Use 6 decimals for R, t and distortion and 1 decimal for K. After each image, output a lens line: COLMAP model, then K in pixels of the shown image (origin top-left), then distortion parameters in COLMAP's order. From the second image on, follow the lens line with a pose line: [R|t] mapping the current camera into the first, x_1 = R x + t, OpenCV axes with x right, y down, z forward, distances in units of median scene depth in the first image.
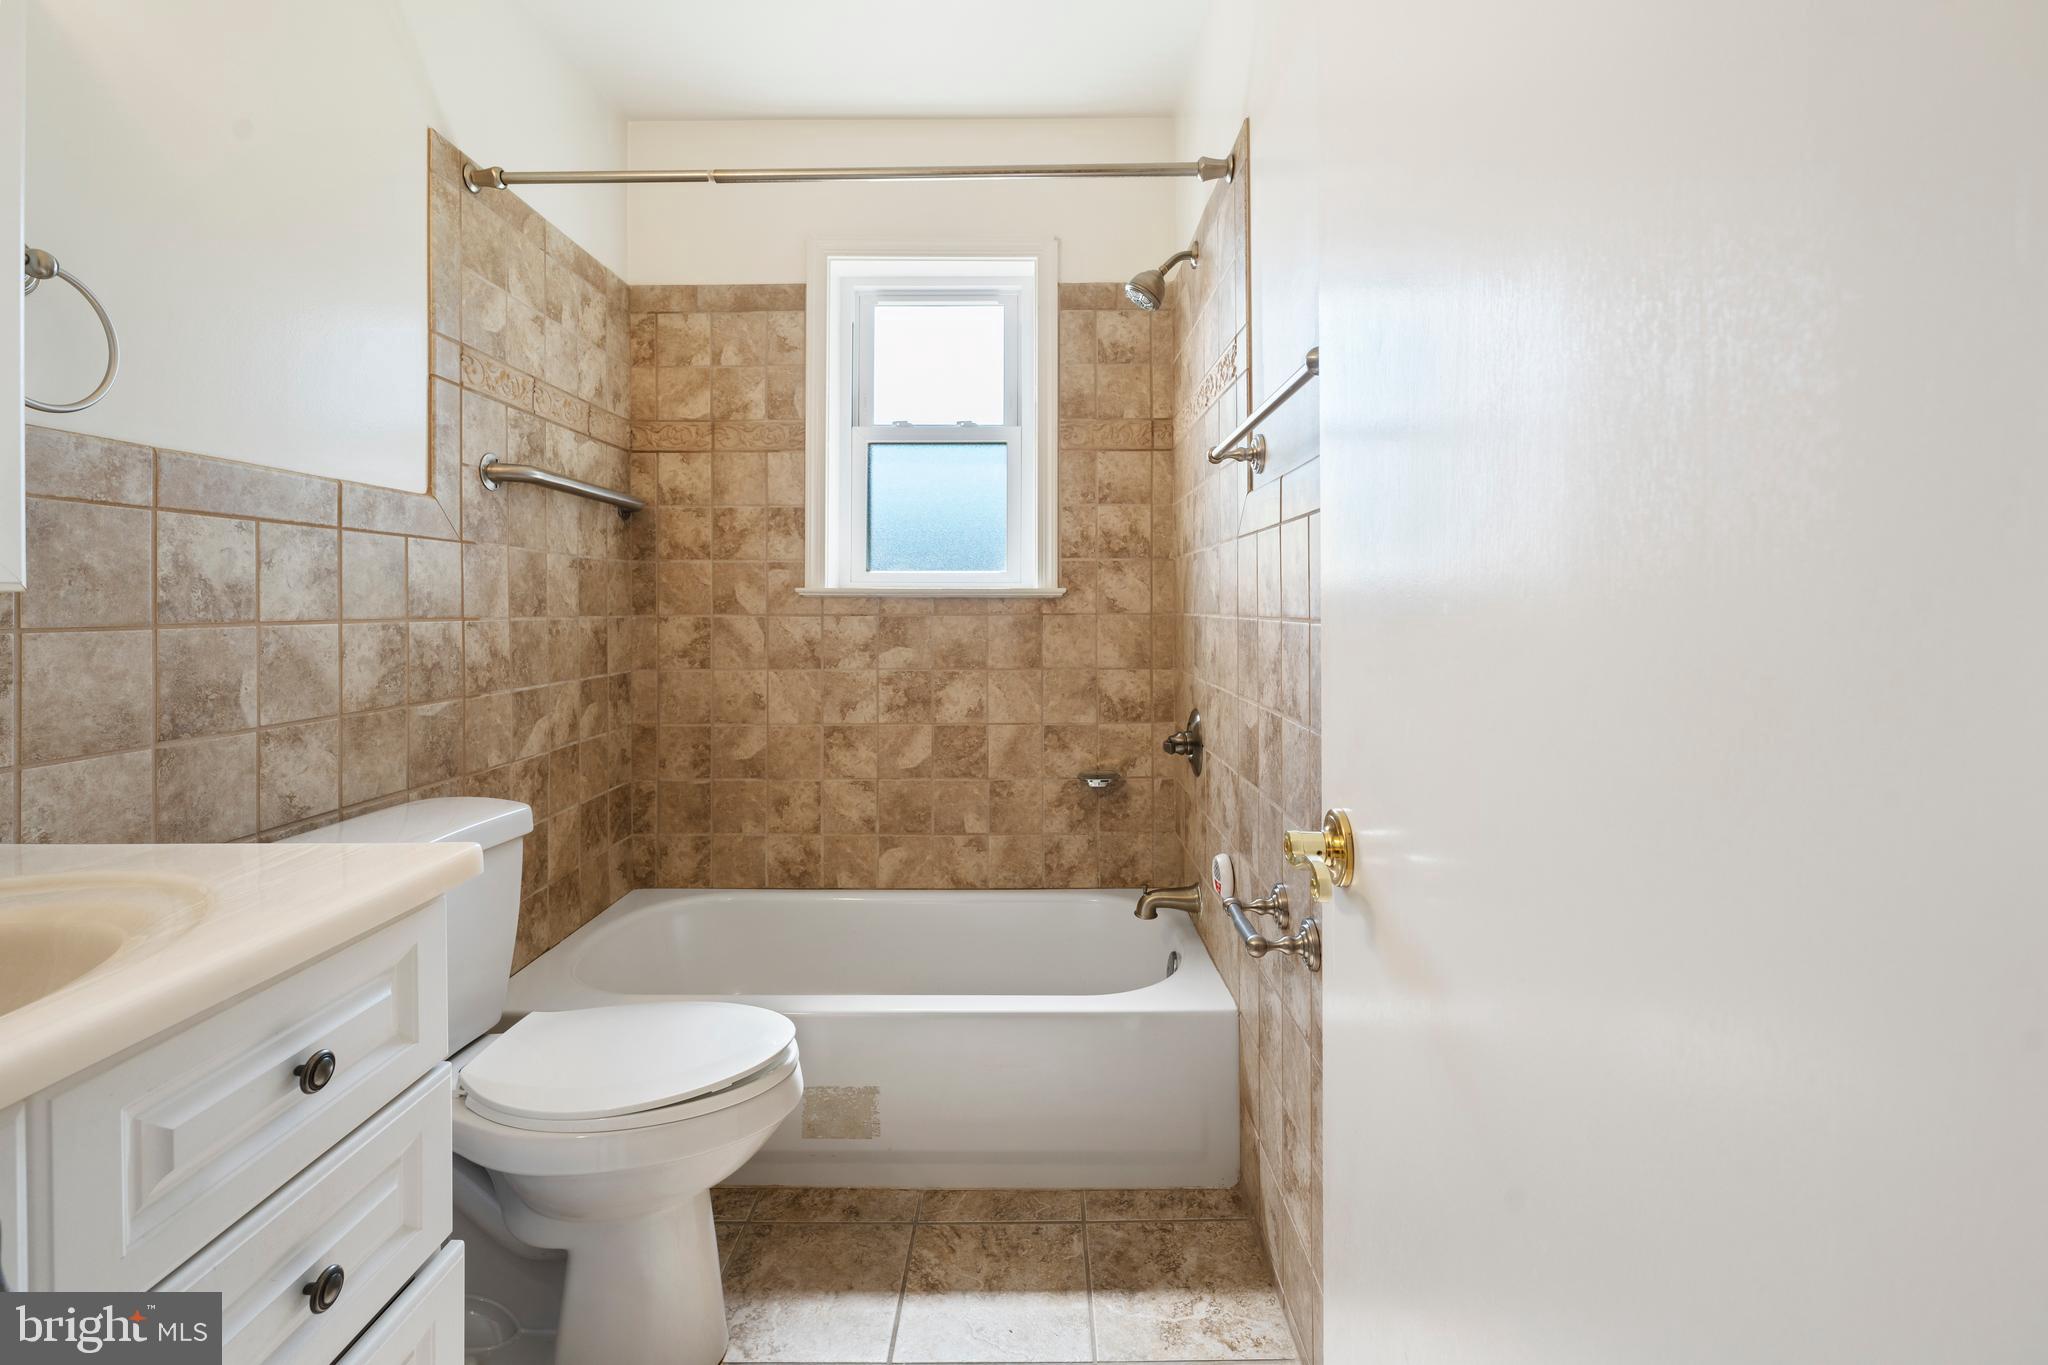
lens RADIAL K [[910.5, 0, 1029.5], [0, 910.5, 613.6], [0, 0, 1]] dist [-0.000230, -0.000099]
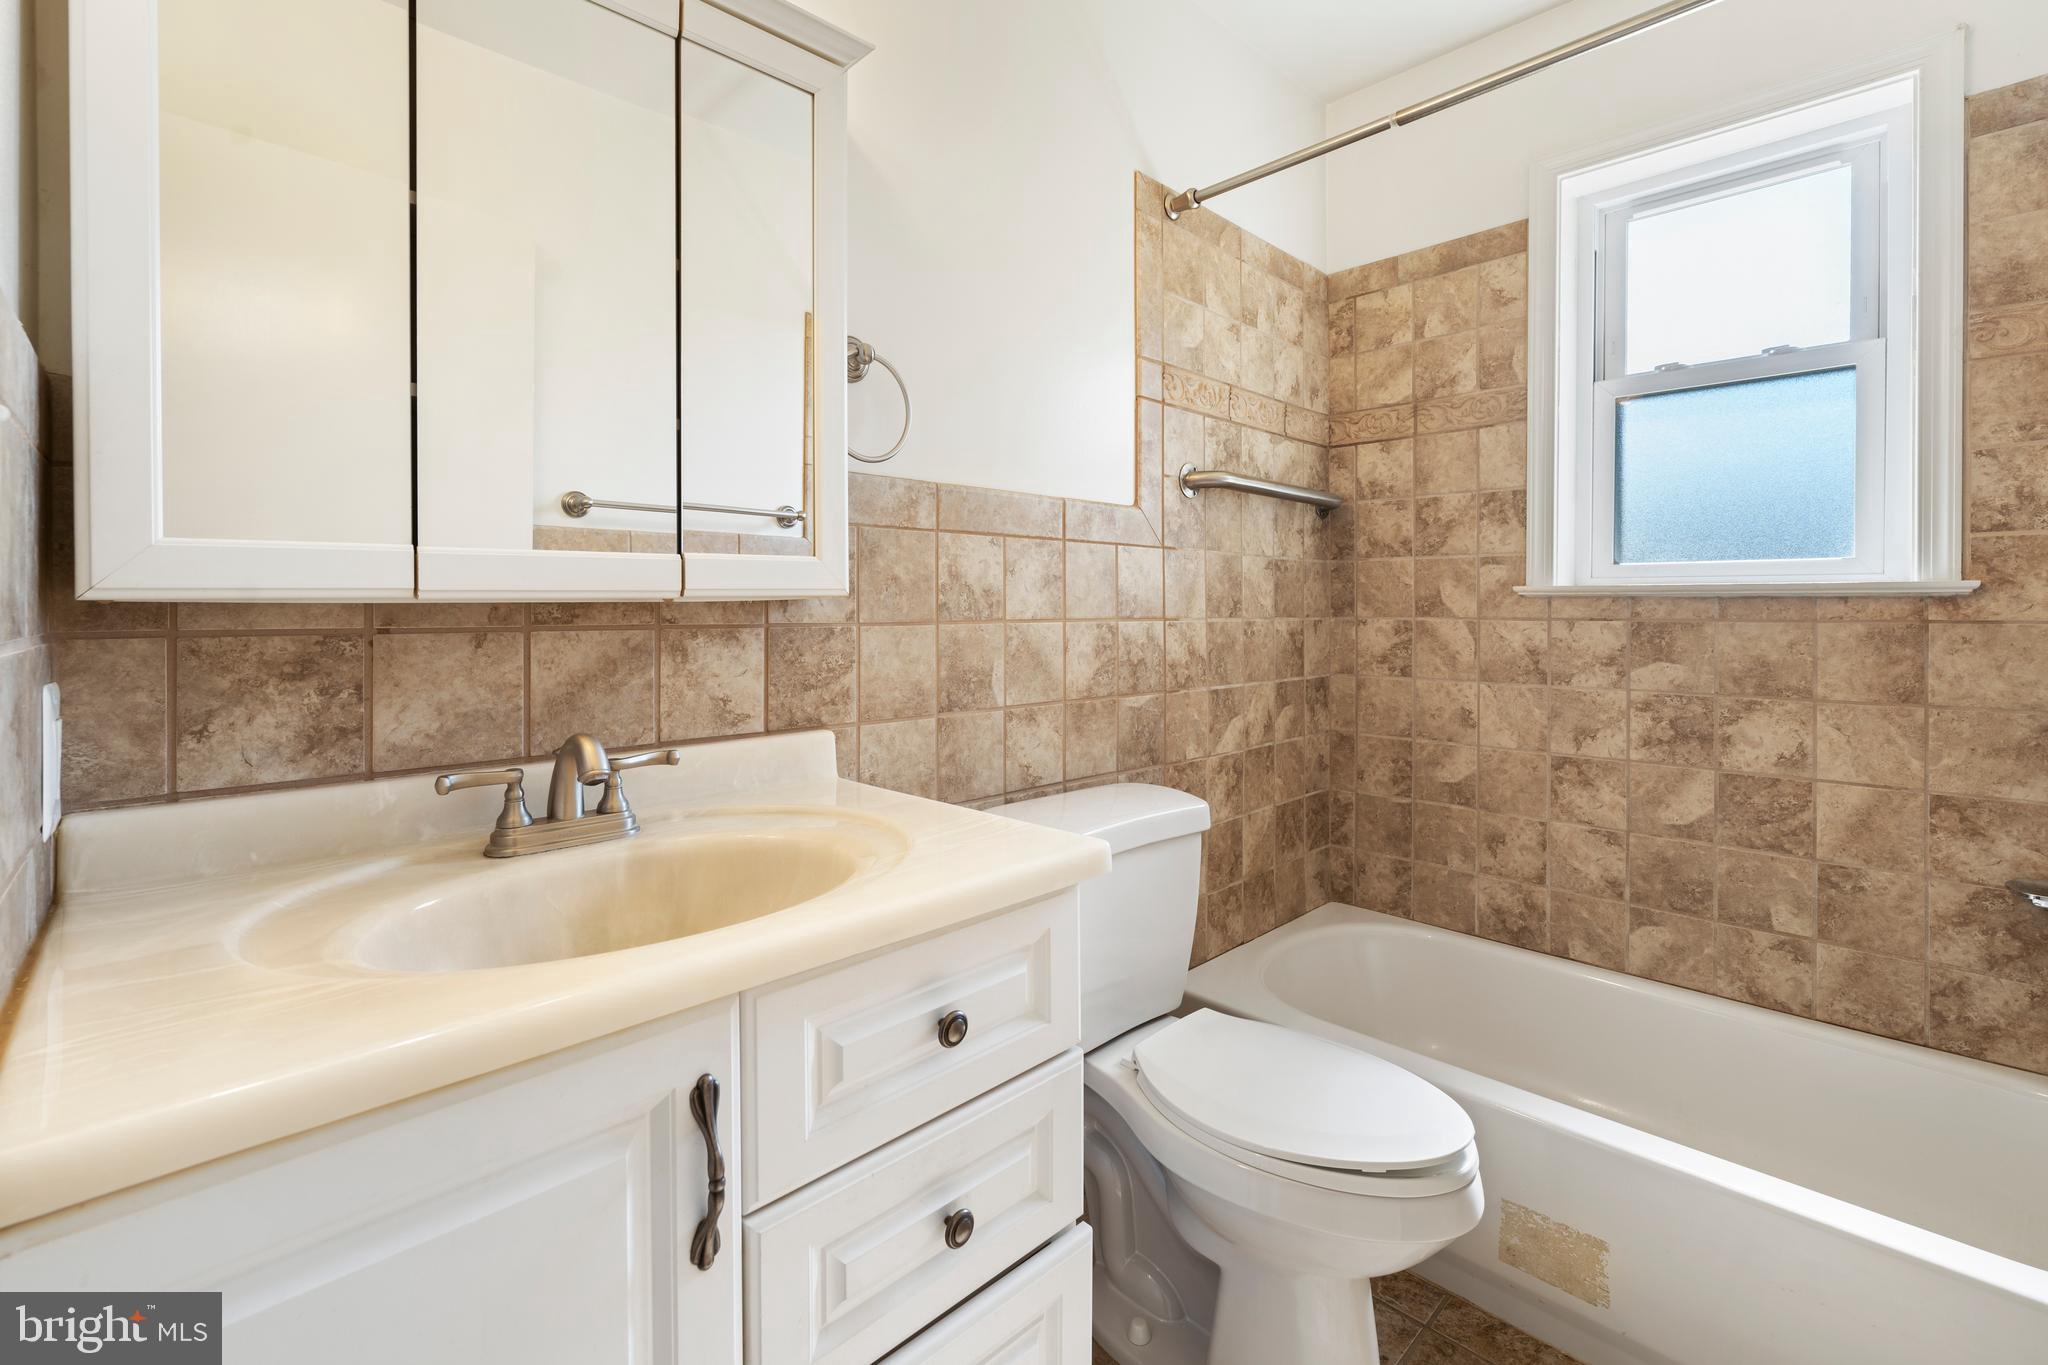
lens RADIAL K [[910.5, 0, 1029.5], [0, 910.5, 613.6], [0, 0, 1]] dist [-0.000230, -0.000099]
pose [[0.707486, 0.006471, -0.706698, 0.021627], [-0.008073, 0.999967, 0.001074, -0.000564], [0.706681, 0.004945, 0.707515, 0.104154]]
